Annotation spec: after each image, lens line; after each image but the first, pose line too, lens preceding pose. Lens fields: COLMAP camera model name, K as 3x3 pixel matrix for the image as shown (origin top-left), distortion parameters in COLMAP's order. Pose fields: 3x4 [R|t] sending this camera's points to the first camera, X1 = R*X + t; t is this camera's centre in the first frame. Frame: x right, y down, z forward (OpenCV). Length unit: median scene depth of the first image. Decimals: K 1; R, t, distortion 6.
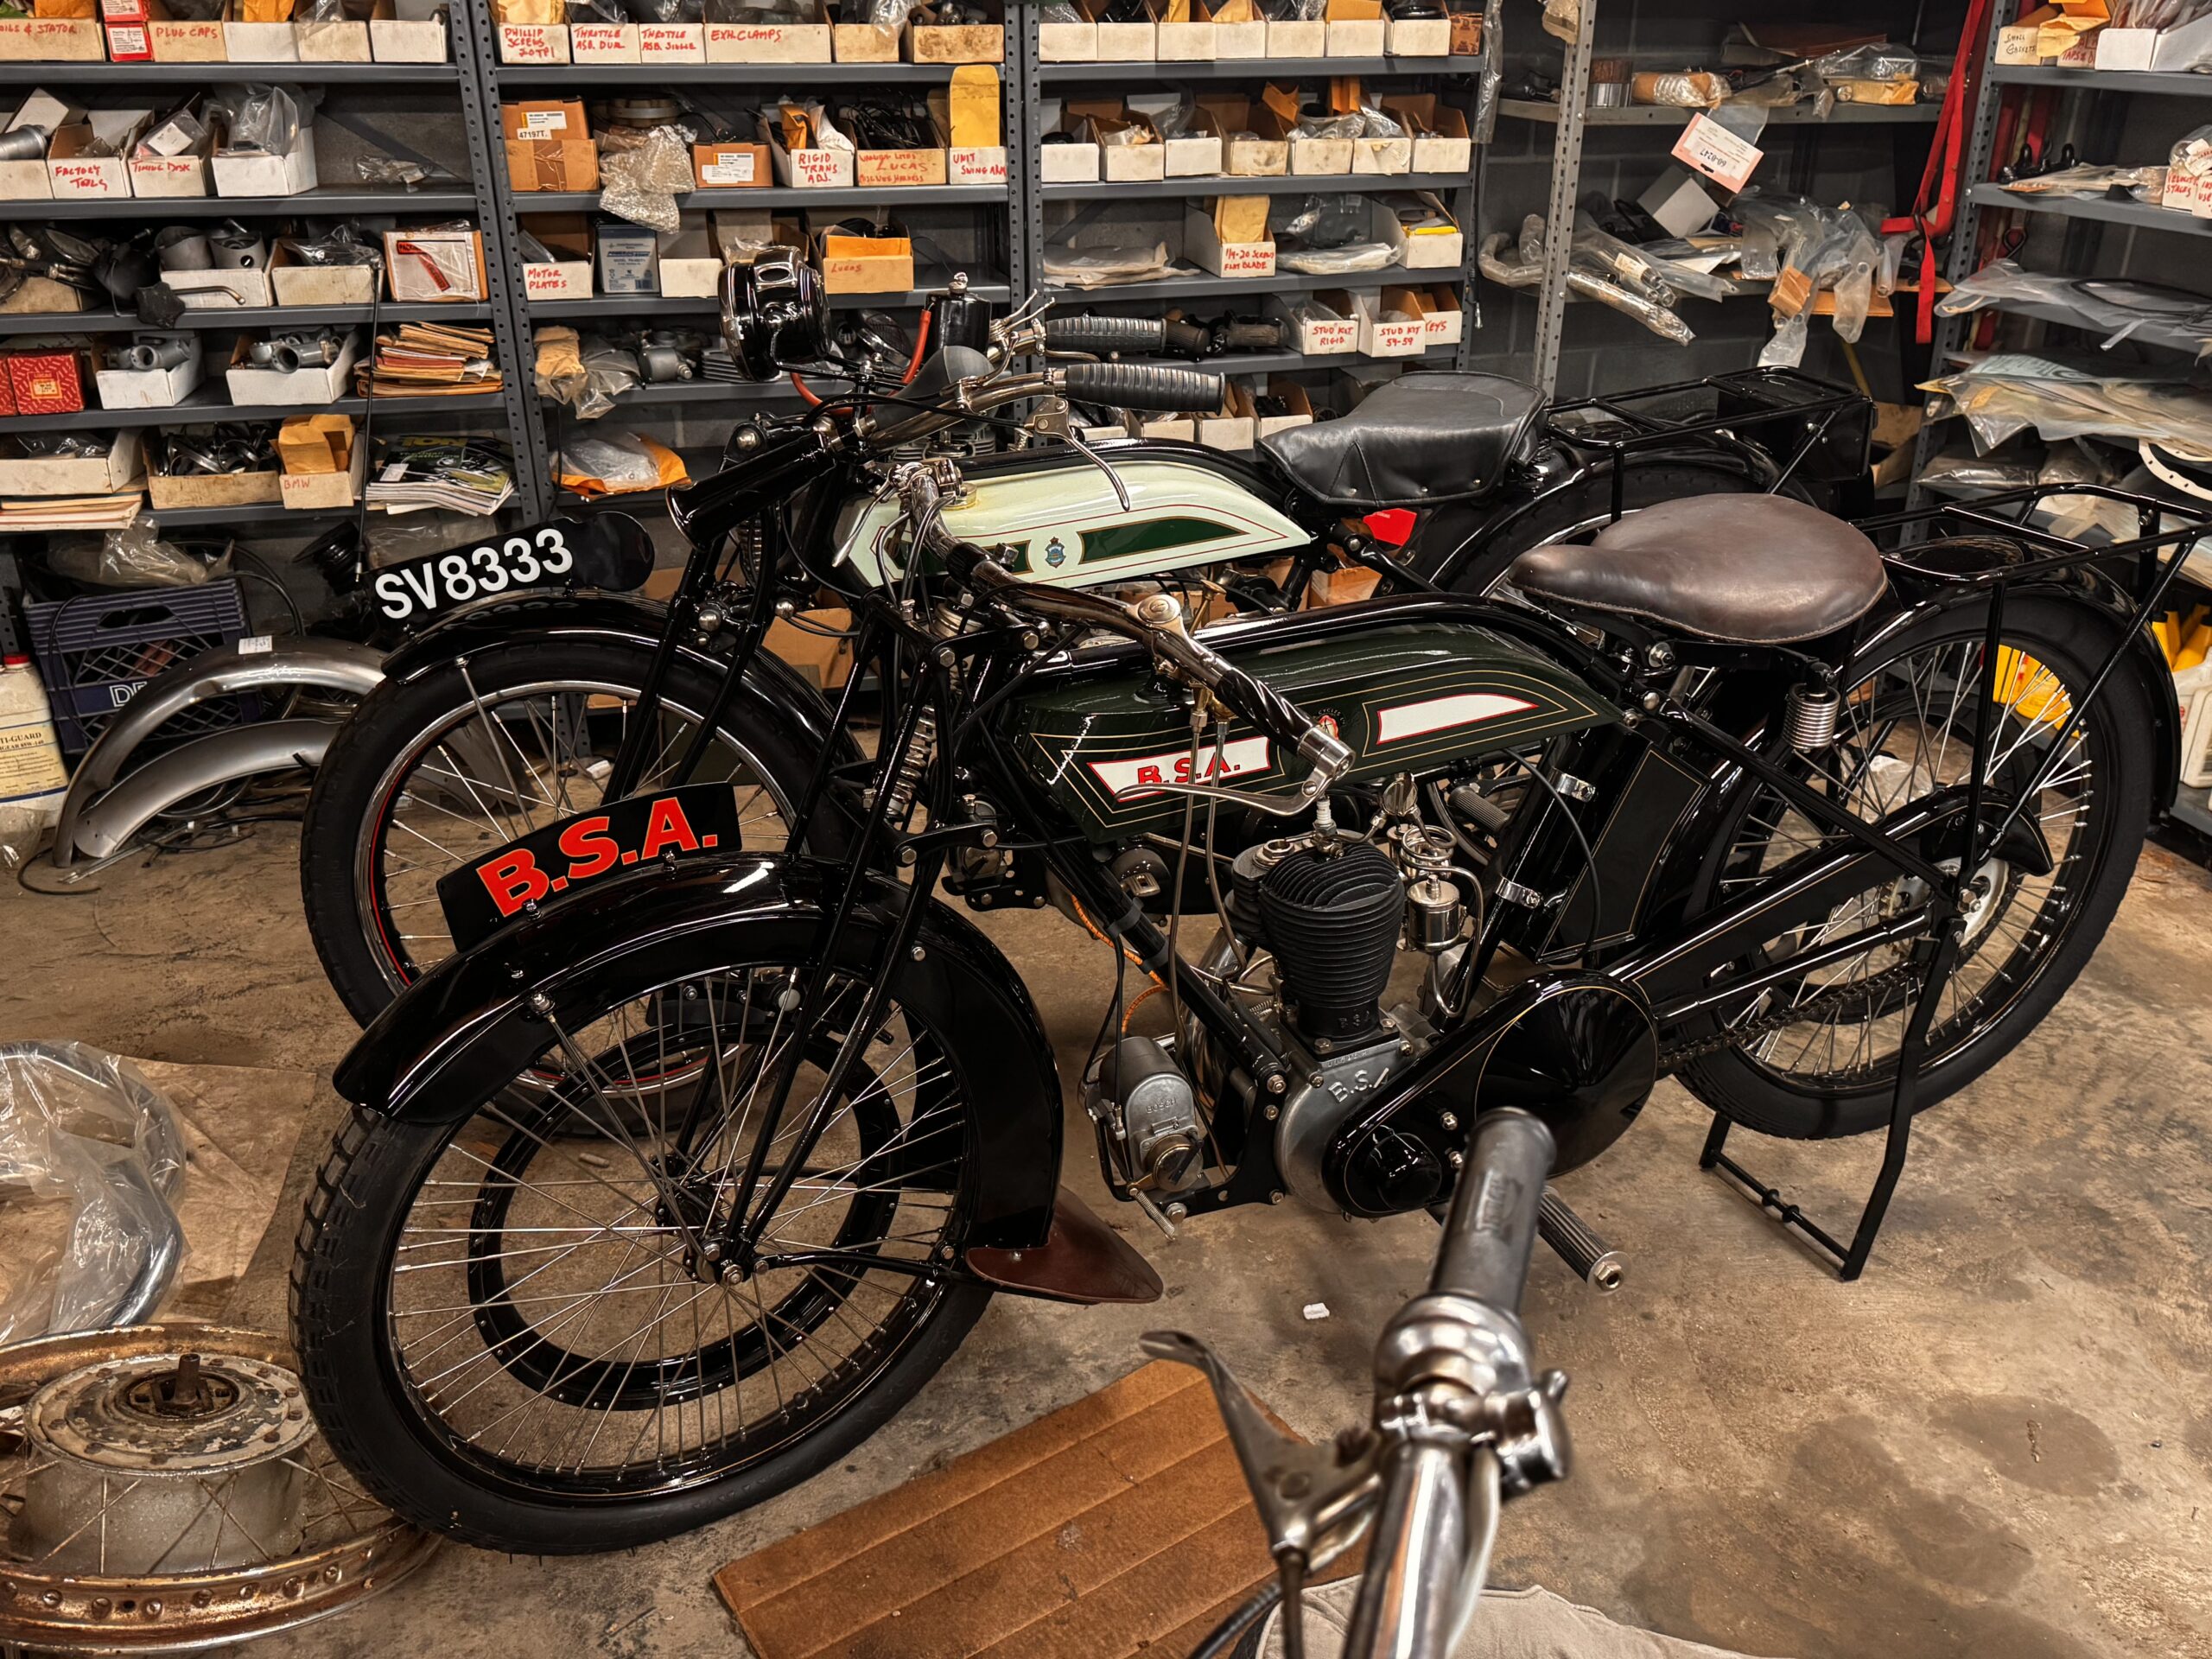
lens RADIAL K [[1852.4, 0, 1106.2], [0, 1852.4, 869.7], [0, 0, 1]] dist [0.104915, -0.205899]
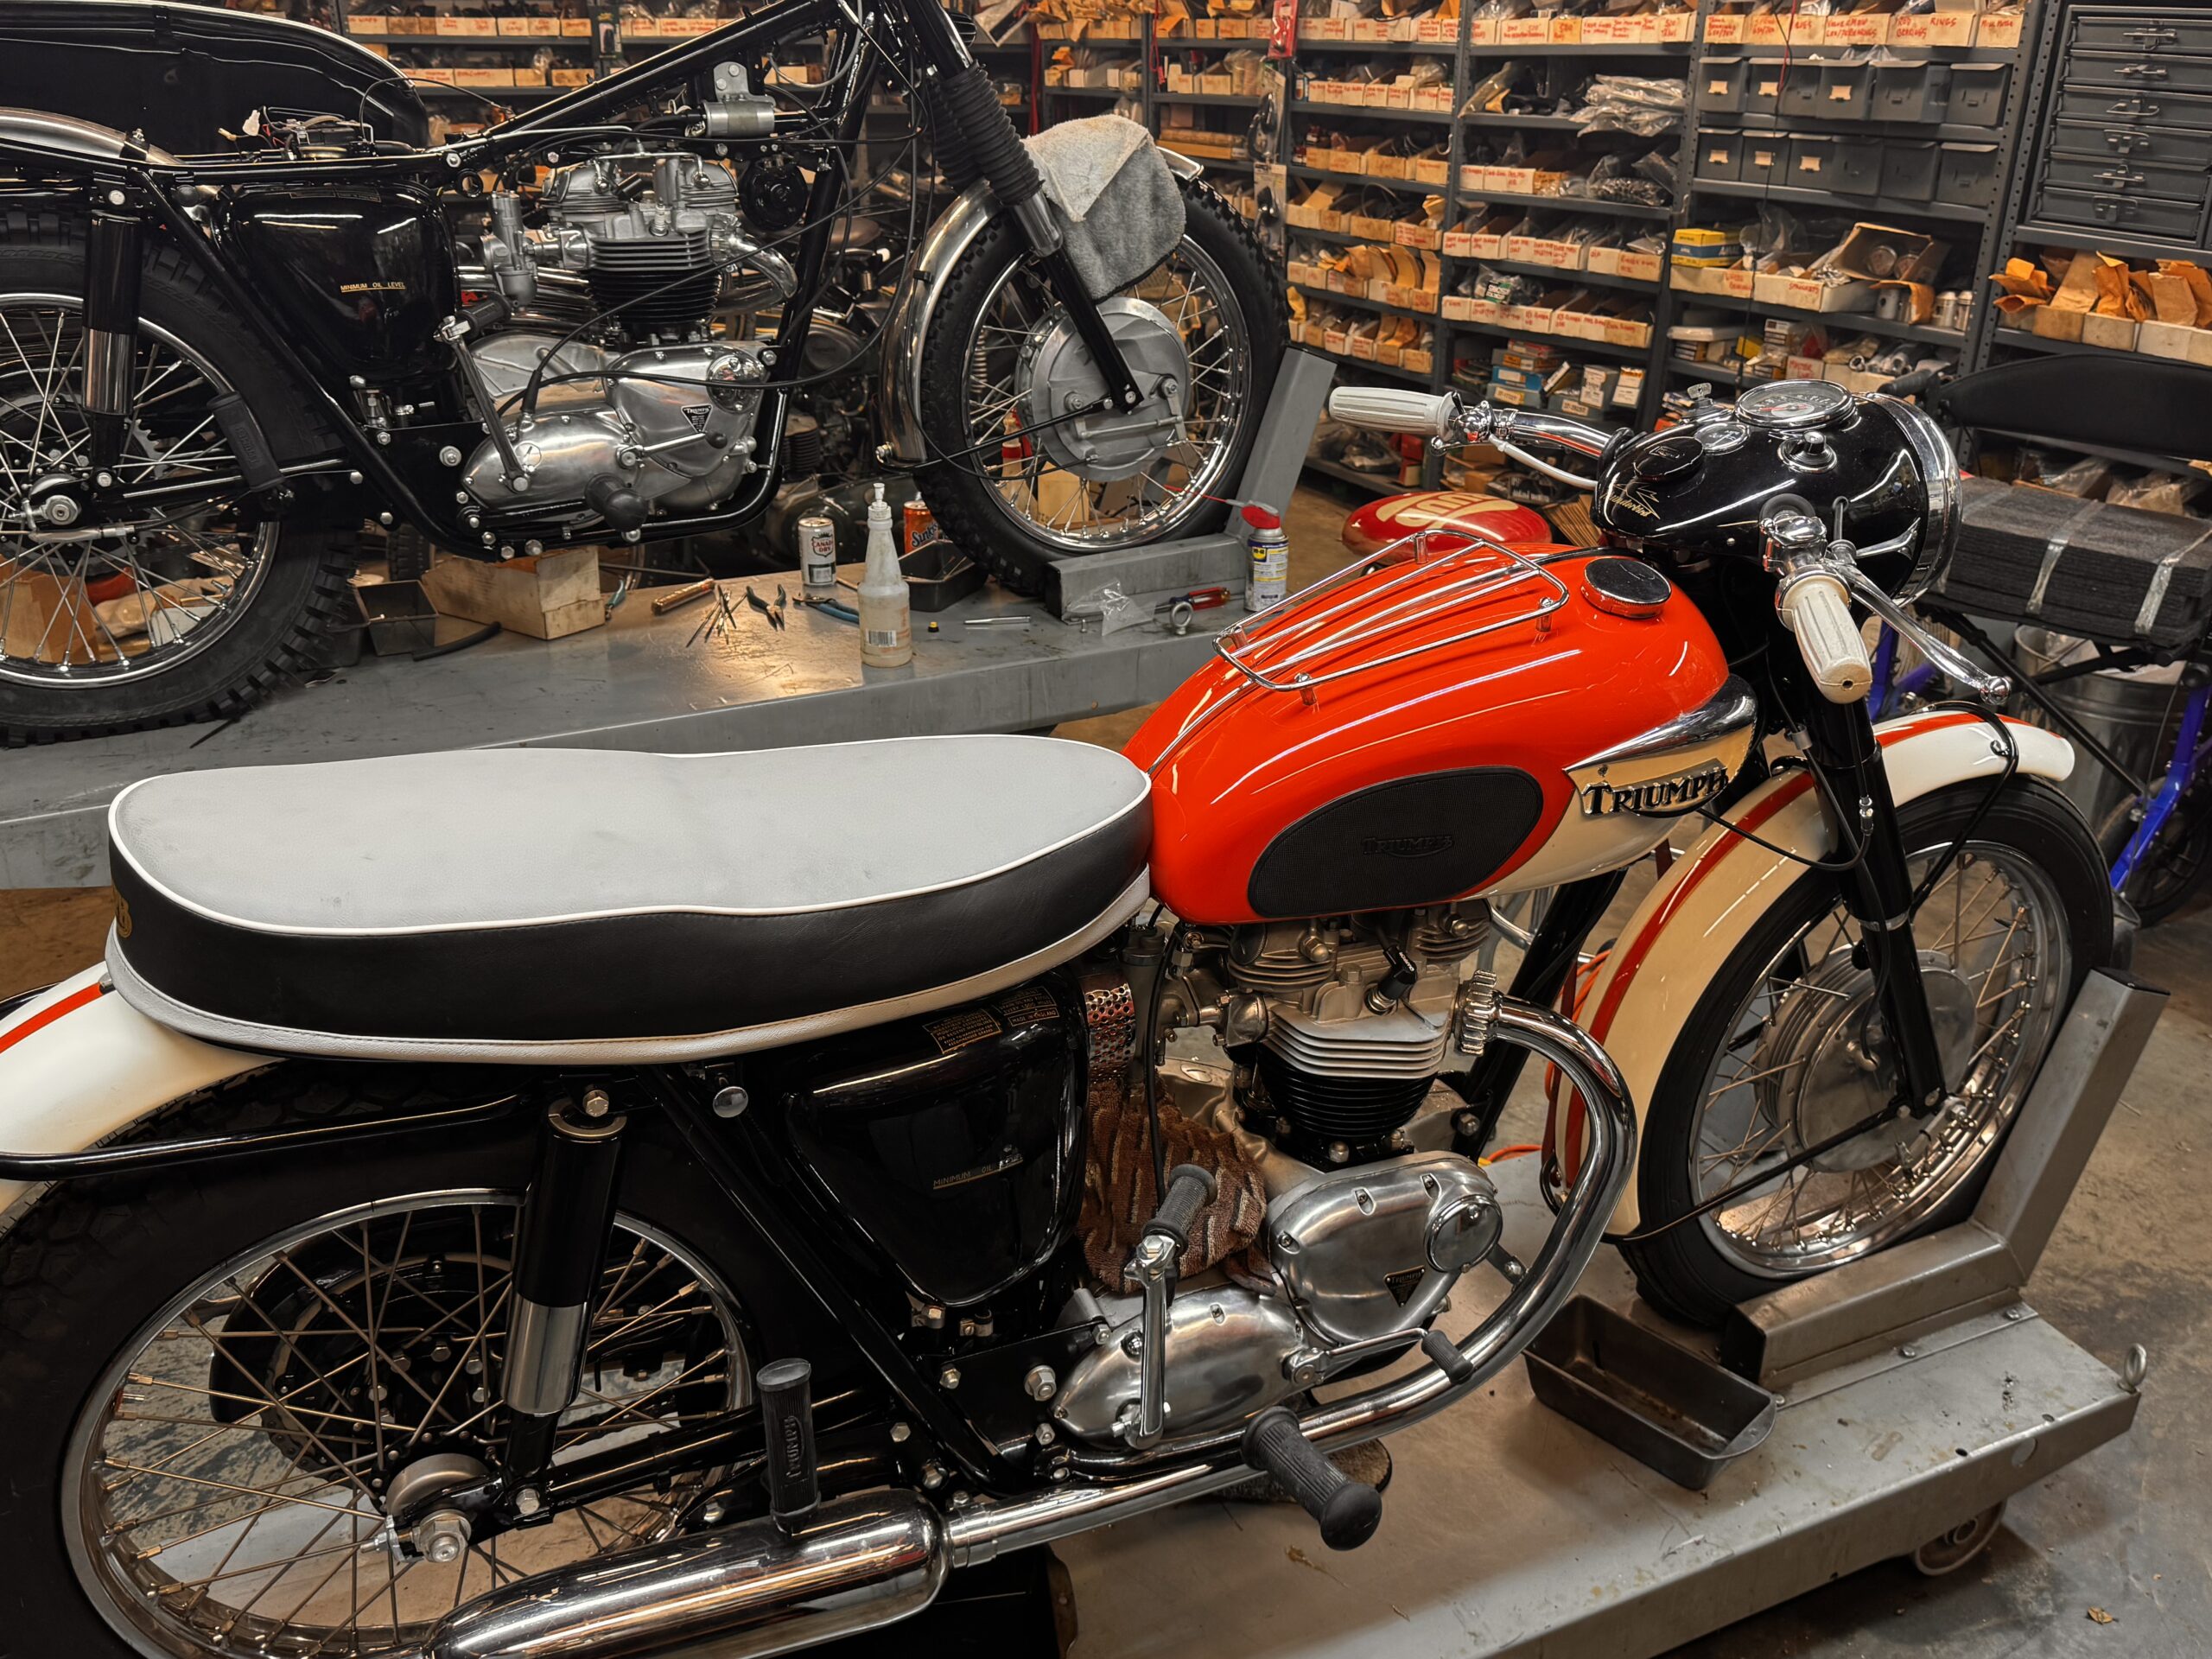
lens RADIAL K [[1817.2, 0, 1106.0], [0, 1817.2, 829.5], [0, 0, 1]] dist [0.008771, -0.018557]
pose [[0.982551, -0.070981, 0.171915, 0.105556], [0.076327, 0.996777, -0.024683, 0.537880], [-0.169609, 0.037374, 0.984802, -1.171694]]
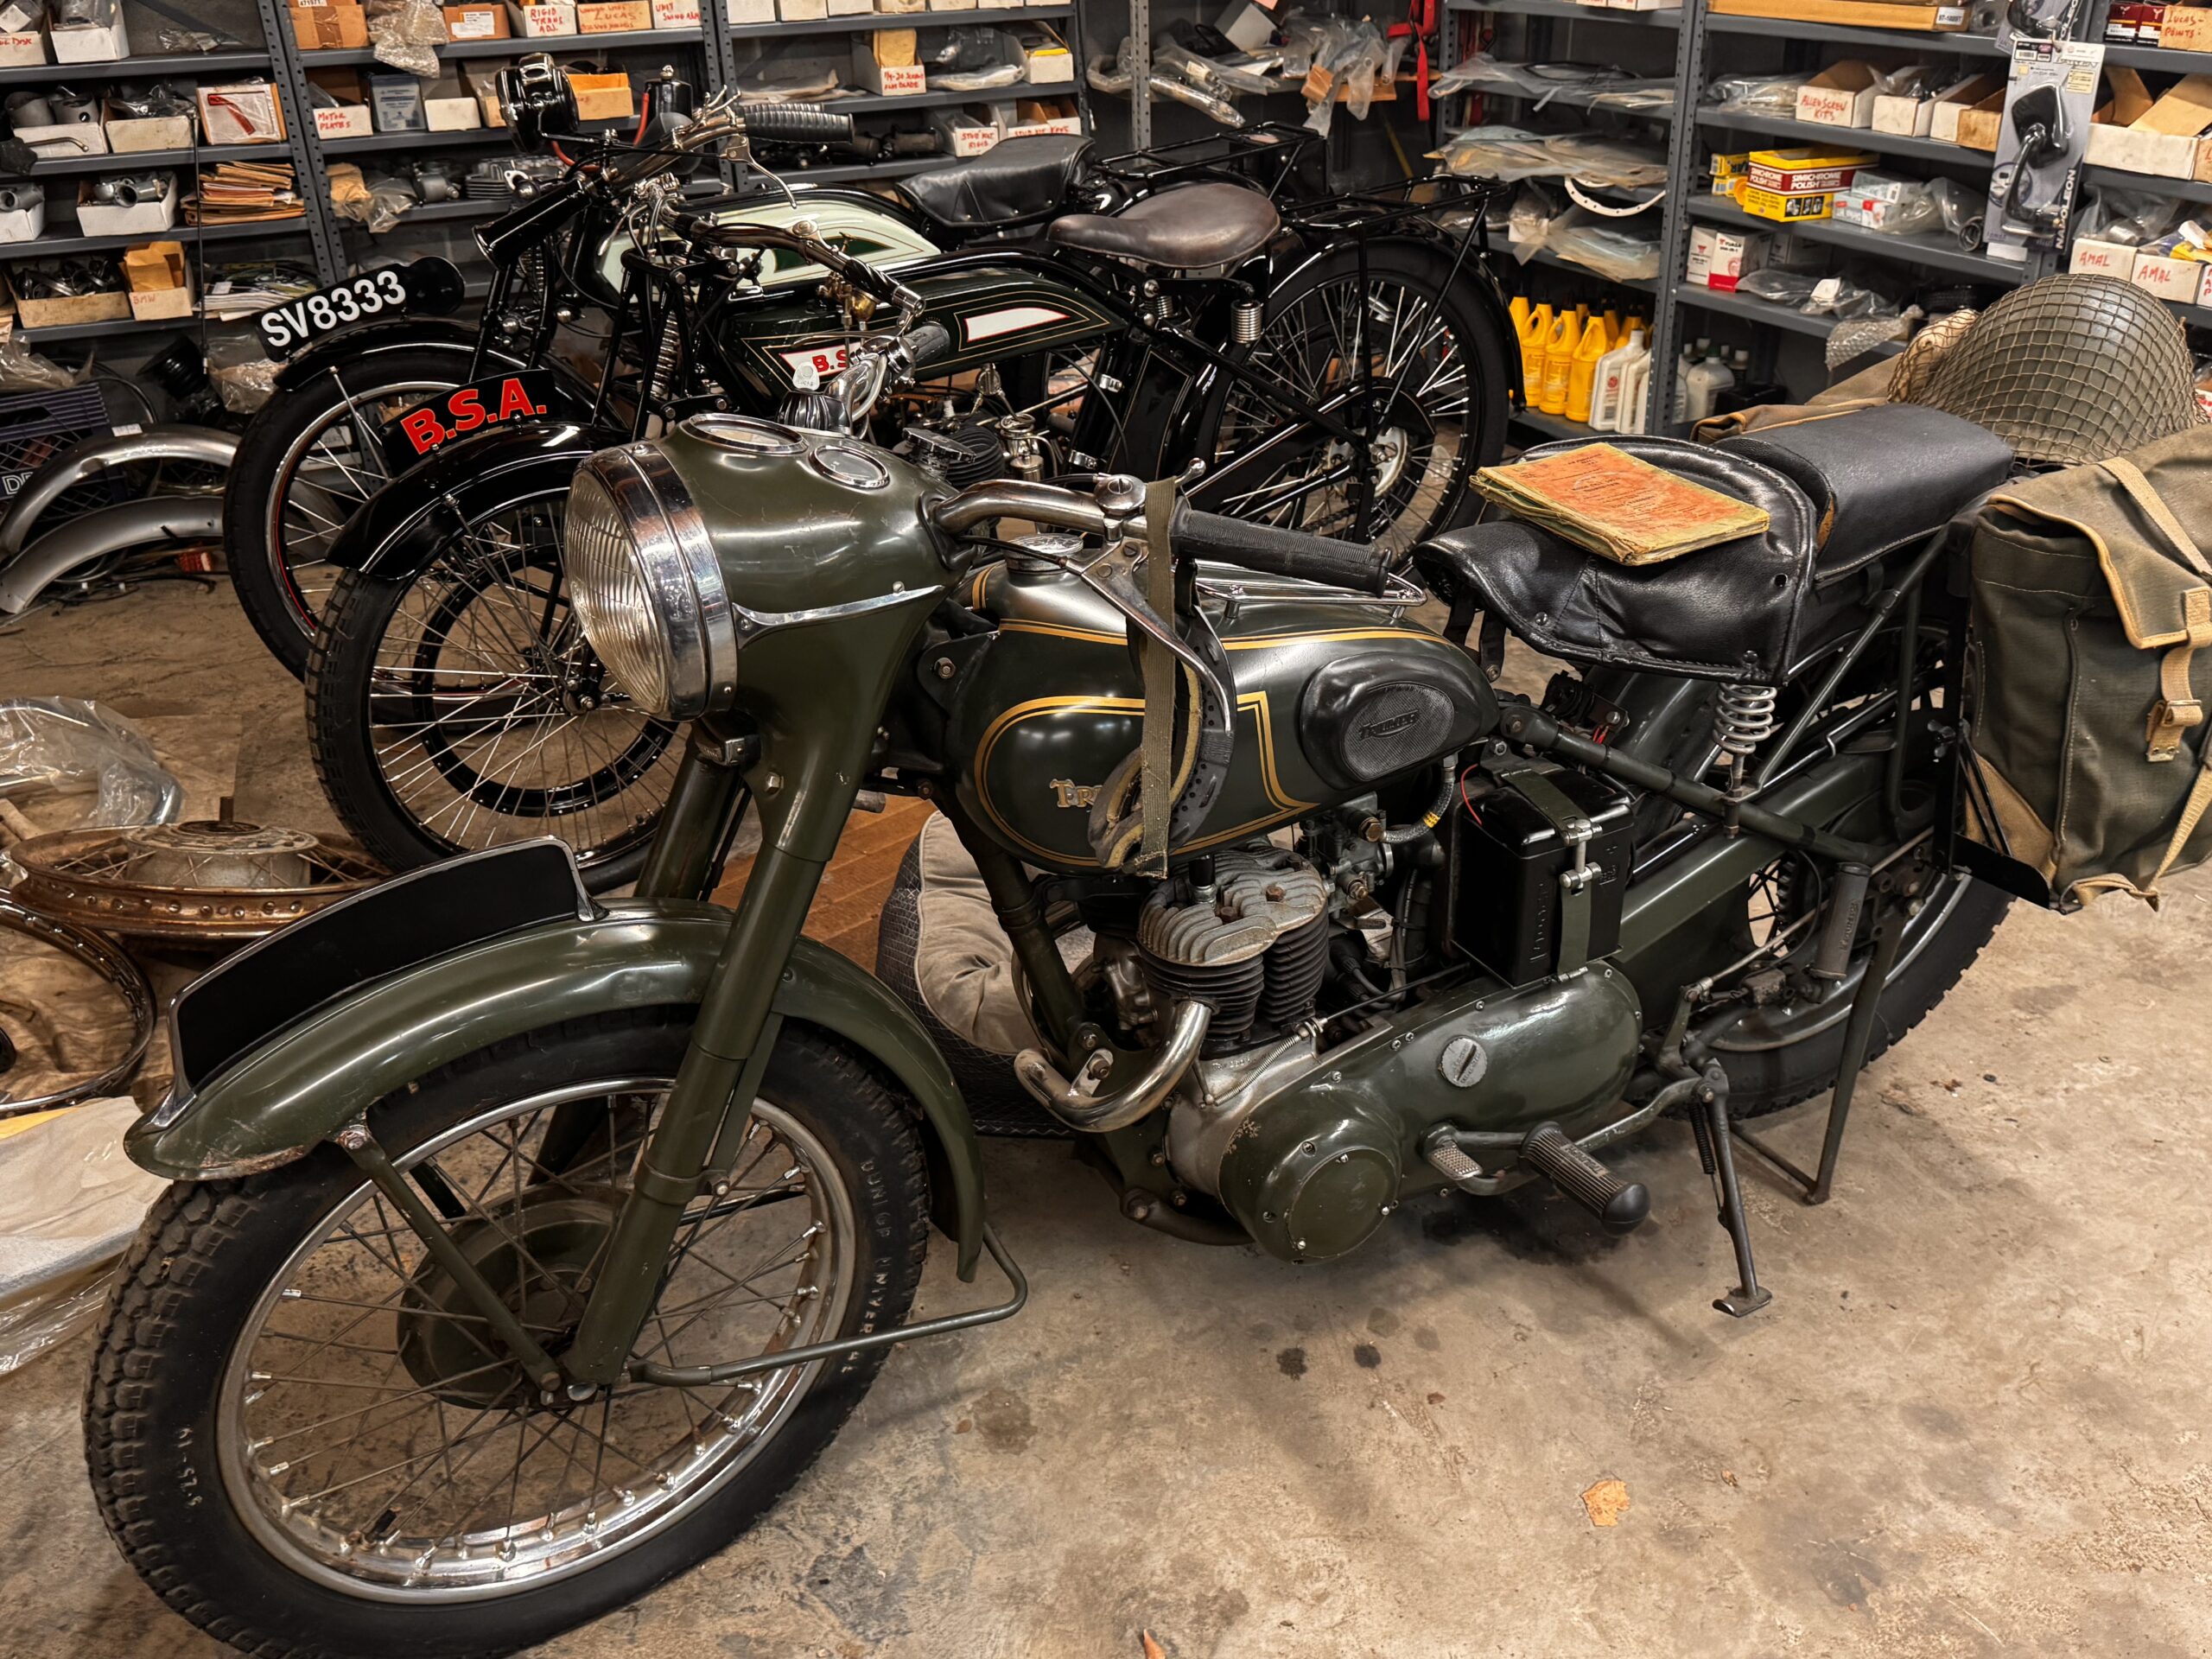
lens RADIAL K [[1817.2, 0, 1106.0], [0, 1817.2, 829.5], [0, 0, 1]] dist [0.008771, -0.018557]
pose [[0.988451, -0.097544, 0.115975, 0.022074], [0.092090, 0.994418, 0.051504, 0.137063], [-0.120352, -0.040229, 0.991916, -0.276157]]
